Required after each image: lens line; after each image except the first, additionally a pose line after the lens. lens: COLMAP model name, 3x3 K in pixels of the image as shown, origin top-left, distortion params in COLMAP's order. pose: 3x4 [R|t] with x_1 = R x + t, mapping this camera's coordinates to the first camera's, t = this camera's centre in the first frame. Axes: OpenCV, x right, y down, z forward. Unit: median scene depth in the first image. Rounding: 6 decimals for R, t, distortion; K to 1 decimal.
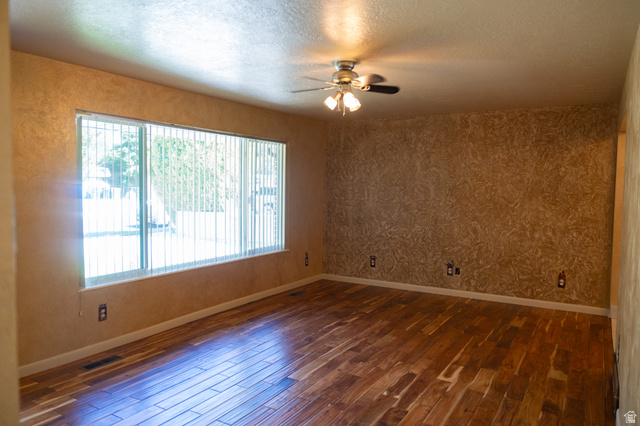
lens RADIAL K [[435.0, 0, 331.1], [0, 435.0, 222.7], [0, 0, 1]] dist [-0.002075, -0.009245]
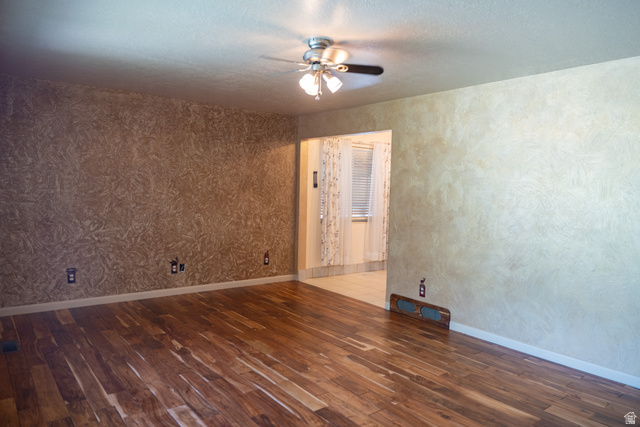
lens RADIAL K [[435.0, 0, 301.0], [0, 435.0, 220.4], [0, 0, 1]] dist [-0.002075, -0.009245]
pose [[0.413984, -0.066975, 0.907817, -0.484869], [0.052426, 0.997389, 0.049675, -0.025469], [-0.908773, 0.027028, 0.416415, 0.394182]]
